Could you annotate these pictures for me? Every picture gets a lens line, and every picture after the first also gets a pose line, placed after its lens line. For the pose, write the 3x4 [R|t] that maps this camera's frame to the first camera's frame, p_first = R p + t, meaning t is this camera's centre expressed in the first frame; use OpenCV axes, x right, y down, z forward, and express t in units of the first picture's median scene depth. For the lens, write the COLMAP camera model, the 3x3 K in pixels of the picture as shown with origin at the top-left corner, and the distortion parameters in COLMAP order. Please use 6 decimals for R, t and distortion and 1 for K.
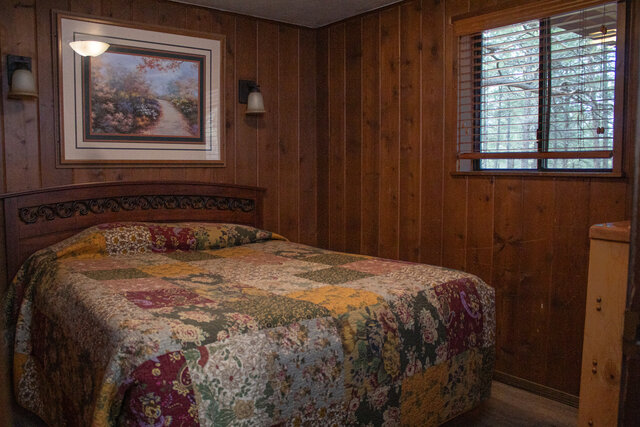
lens RADIAL K [[569.1, 0, 320.0], [0, 569.1, 213.5], [0, 0, 1]] dist [-0.102715, 0.013793]
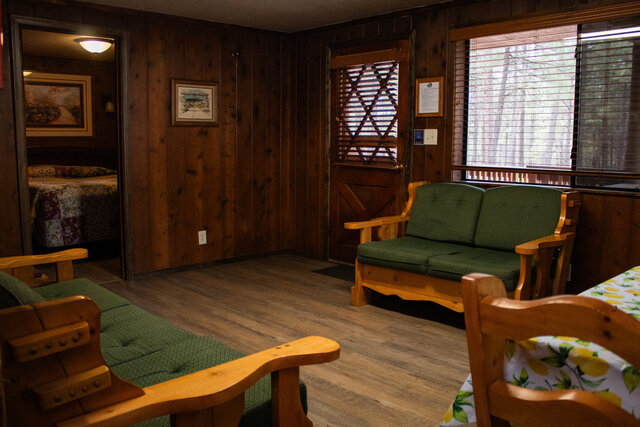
lens RADIAL K [[569.1, 0, 320.0], [0, 569.1, 213.5], [0, 0, 1]] dist [-0.102715, 0.013793]
pose [[0.994094, -0.010499, 0.108015, 0.448580], [0.004794, 0.998586, 0.052946, 0.086968], [-0.108418, -0.052115, 0.992738, -1.166174]]
